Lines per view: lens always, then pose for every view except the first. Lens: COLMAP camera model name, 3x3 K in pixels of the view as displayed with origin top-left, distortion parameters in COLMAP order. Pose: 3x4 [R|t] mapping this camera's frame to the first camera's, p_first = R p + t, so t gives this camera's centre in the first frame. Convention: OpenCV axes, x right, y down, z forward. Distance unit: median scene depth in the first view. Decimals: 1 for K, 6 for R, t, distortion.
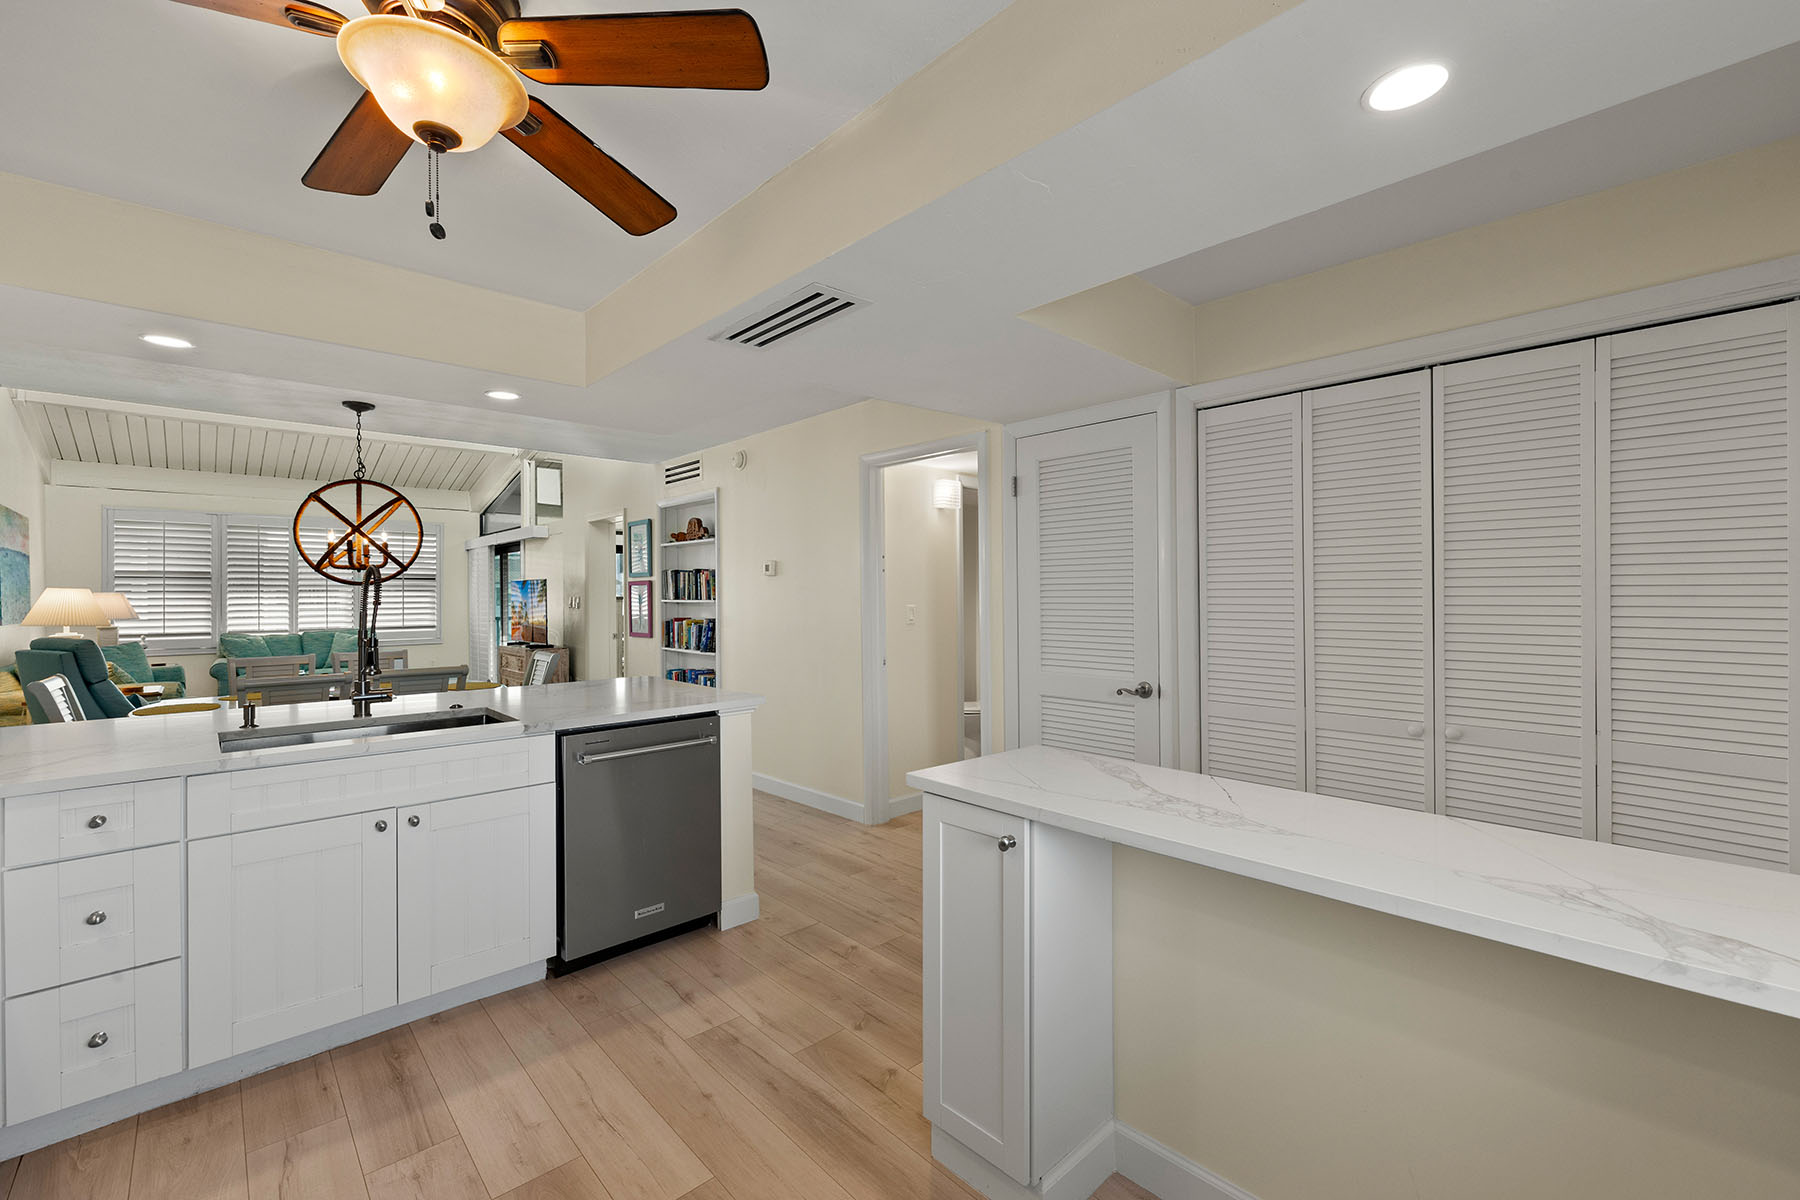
lens RADIAL K [[759.0, 0, 899.5], [0, 759.0, 594.5], [0, 0, 1]] dist [-0.004619, 0.000017]
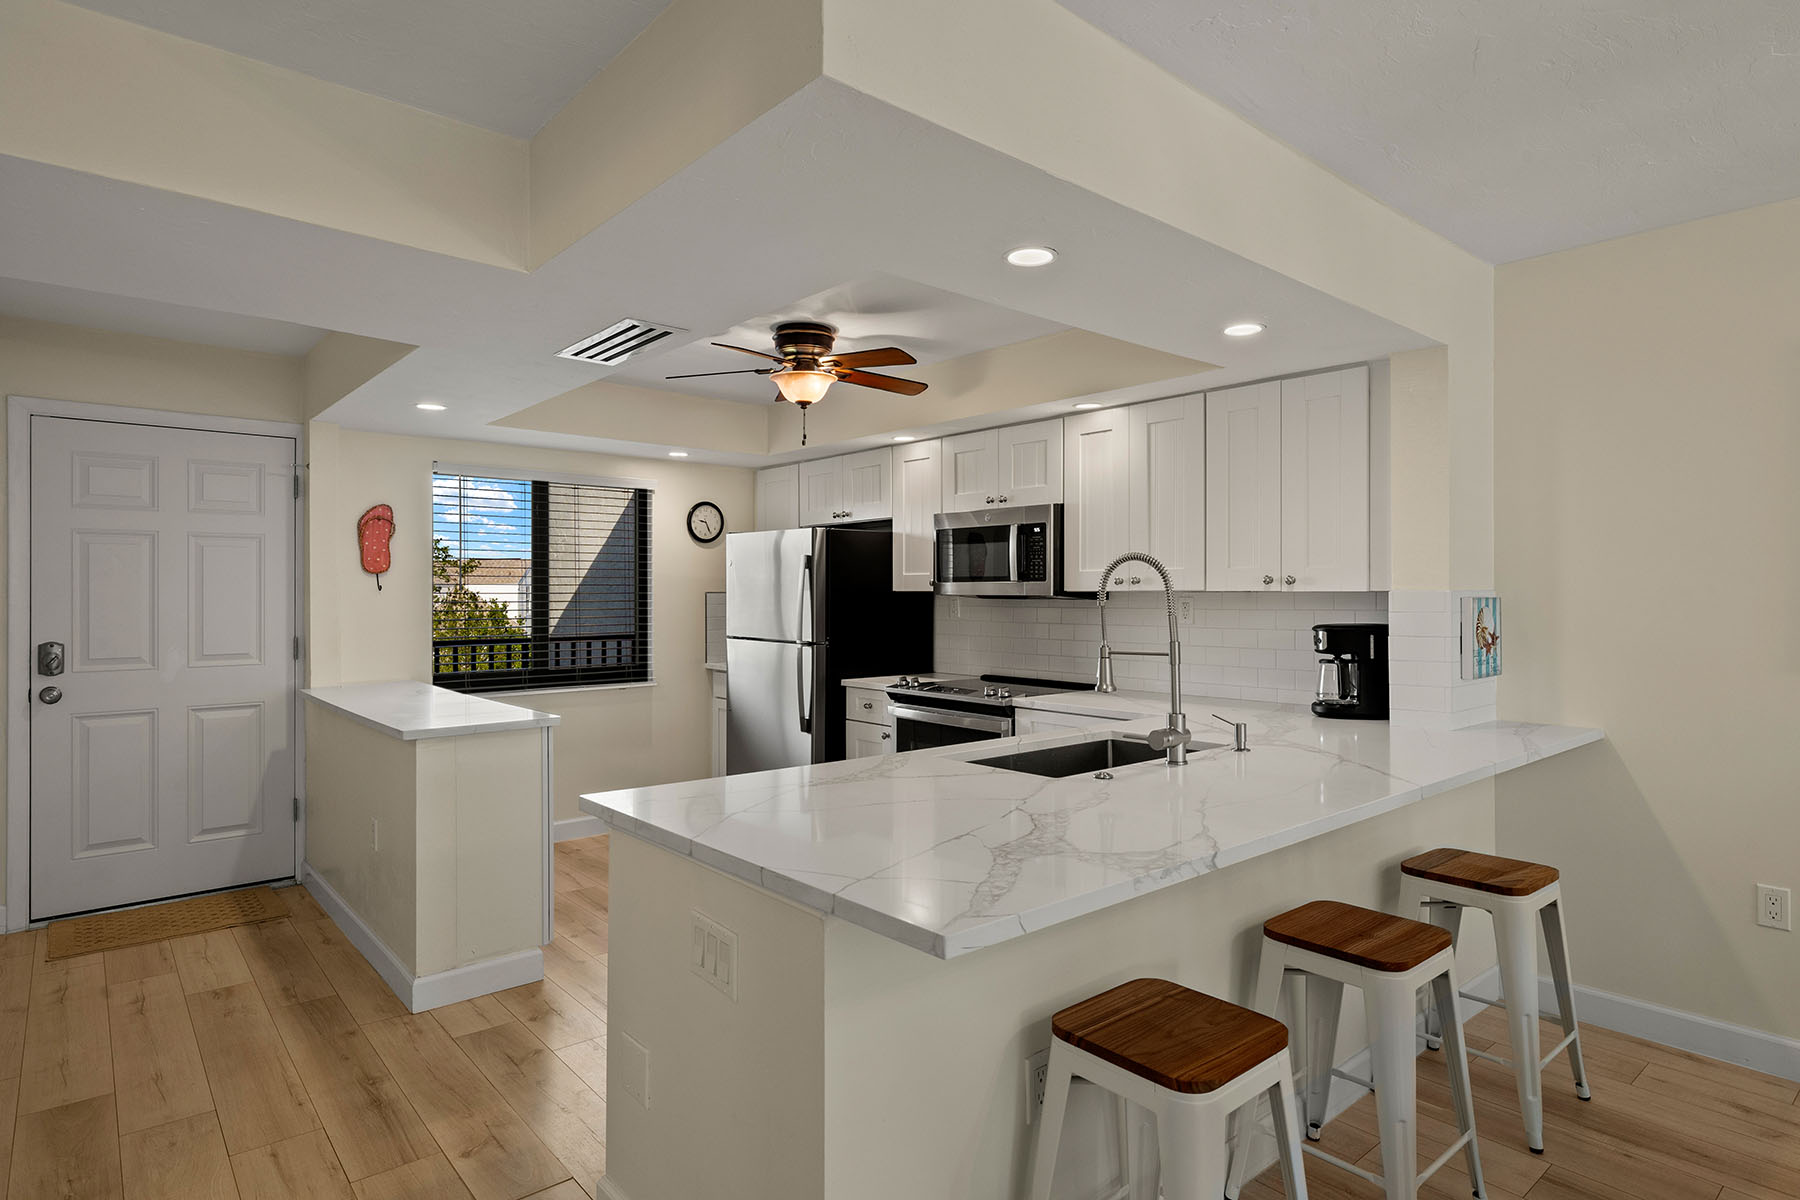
lens RADIAL K [[973.9, 0, 903.0], [0, 973.9, 587.5], [0, 0, 1]] dist [-0.007571, 0.002657]
pose [[-0.999339, 0.006380, 0.035784, -0.210222], [0.006126, 0.999955, -0.007205, 0.000530], [-0.035829, -0.006981, -0.999334, 0.831315]]
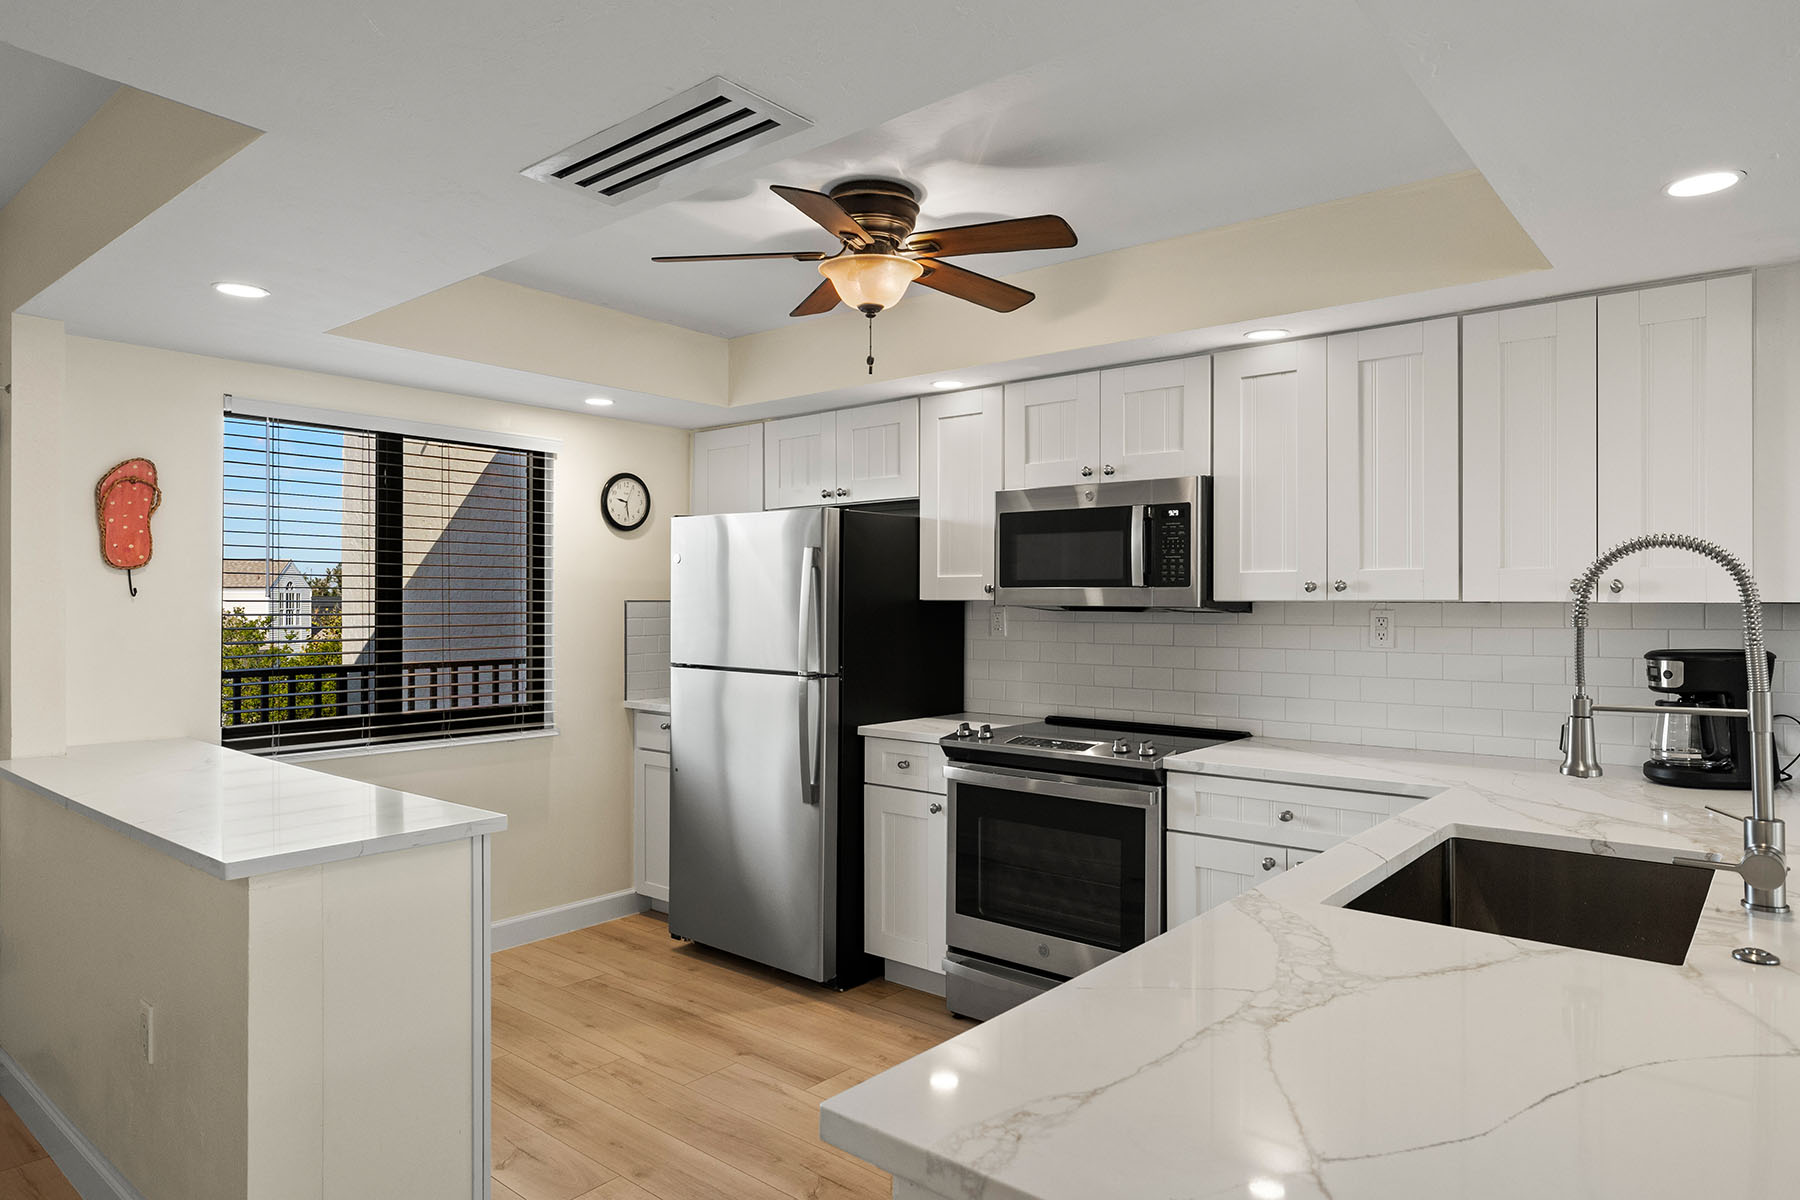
lens RADIAL K [[1080.9, 0, 902.2], [0, 1080.9, 594.4], [0, 0, 1]] dist [-0.005705, 0.001745]
pose [[-0.992487, 0.002236, -0.122329, -0.081630], [0.003227, 0.999964, -0.007904, -0.000713], [0.122307, -0.008239, -0.992458, 0.653477]]
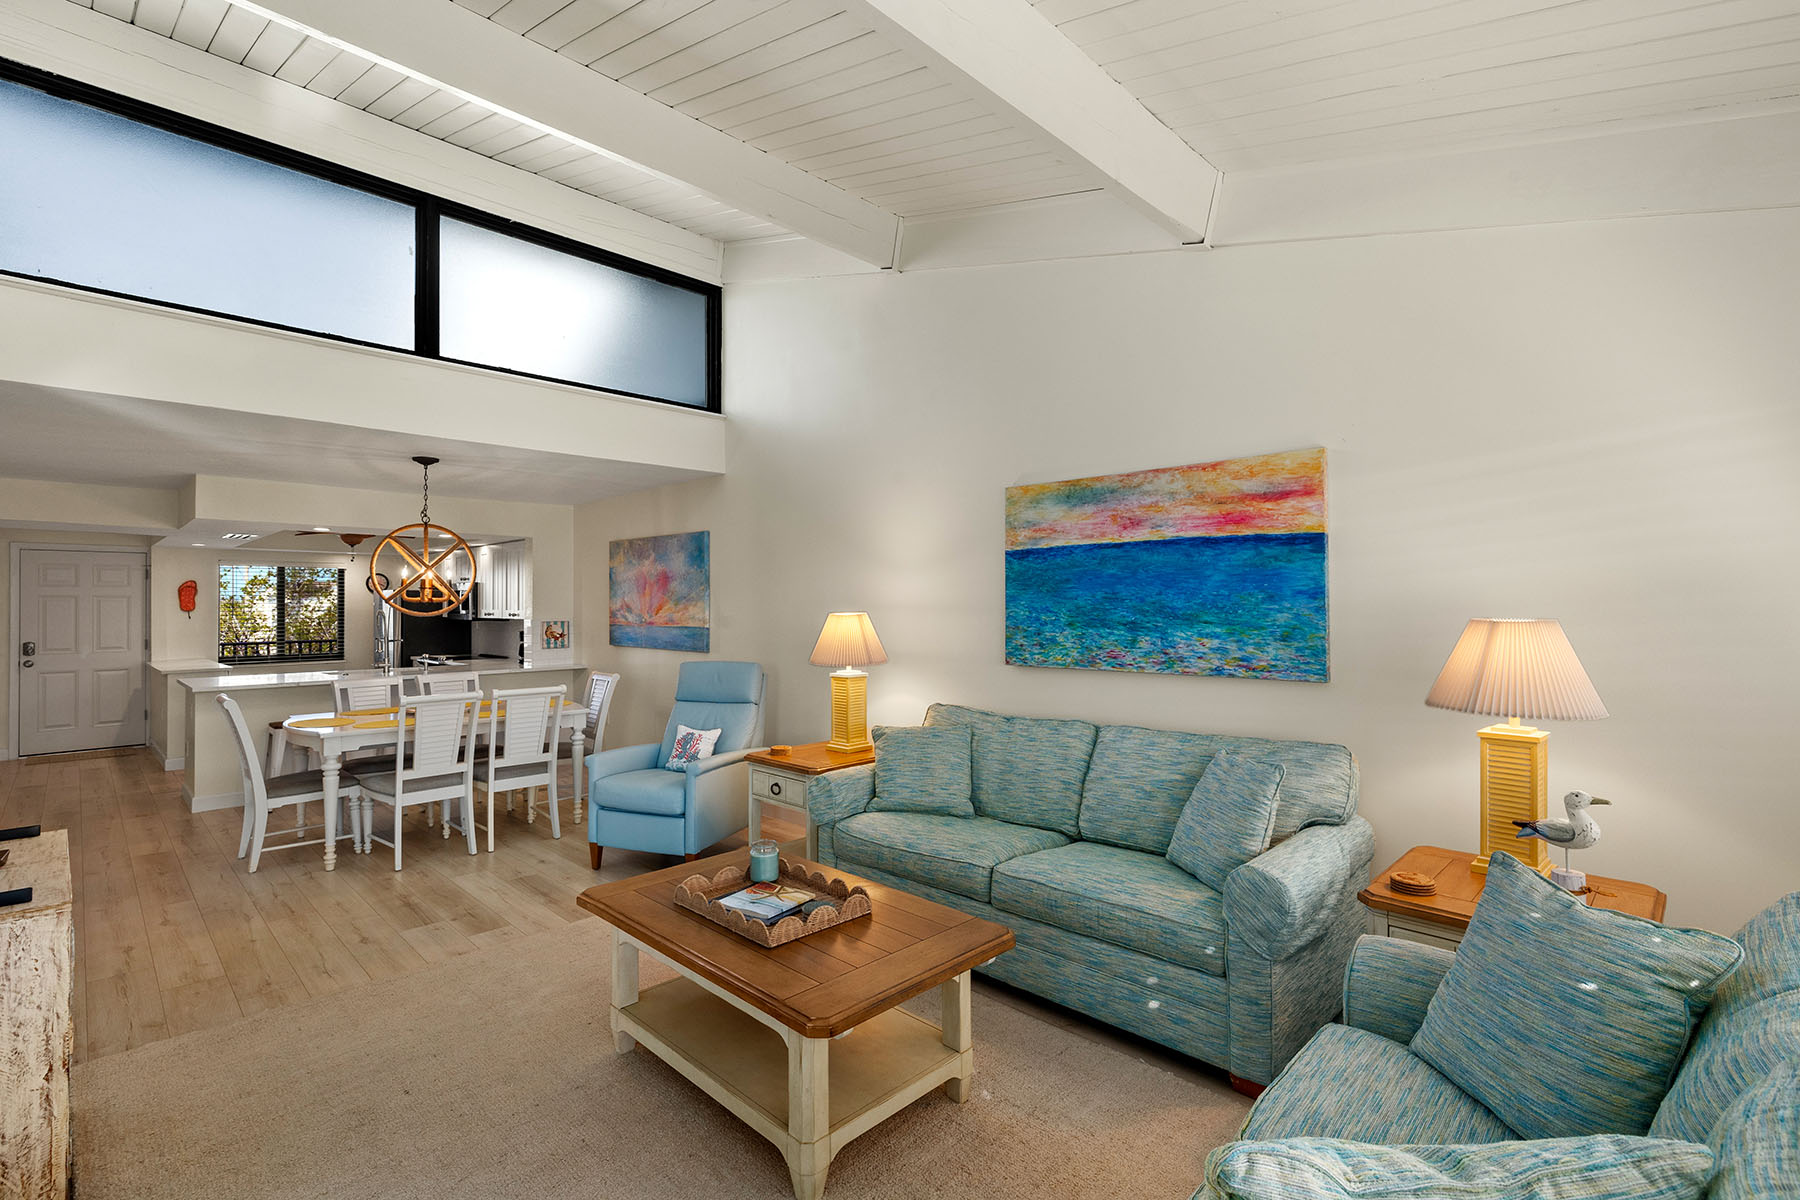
lens RADIAL K [[814.9, 0, 893.6], [0, 814.9, 593.2], [0, 0, 1]] dist [-0.002263, 0.000878]
pose [[-0.998832, 0.010230, -0.047232, -0.949627], [0.011082, 0.999780, -0.017827, -0.011135], [0.047040, -0.018329, -0.998725, 1.581718]]
